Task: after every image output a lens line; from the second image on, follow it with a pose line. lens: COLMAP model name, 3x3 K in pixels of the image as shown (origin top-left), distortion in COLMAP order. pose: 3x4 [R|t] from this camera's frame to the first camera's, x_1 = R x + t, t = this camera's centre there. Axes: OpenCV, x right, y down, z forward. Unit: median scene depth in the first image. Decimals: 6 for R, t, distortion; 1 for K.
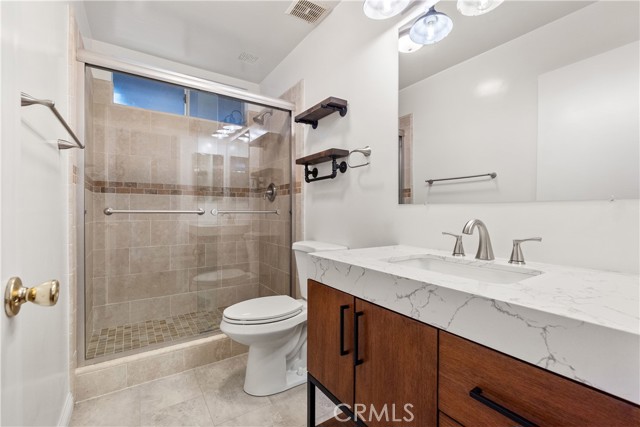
lens RADIAL K [[277.7, 0, 320.0], [0, 277.7, 213.5], [0, 0, 1]] dist [-0.015411, -0.000210]
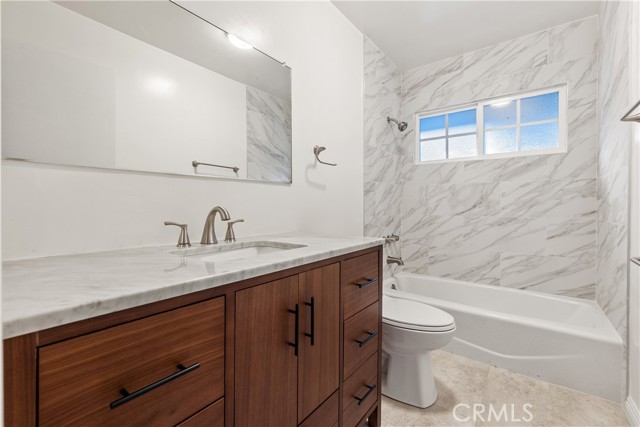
lens RADIAL K [[277.7, 0, 320.0], [0, 277.7, 213.5], [0, 0, 1]] dist [-0.015411, -0.000210]
pose [[-0.311647, -0.024868, 0.949872, -0.613541], [0.002329, 0.999634, 0.026935, 0.020685], [-0.950195, 0.010607, -0.311475, 0.988097]]
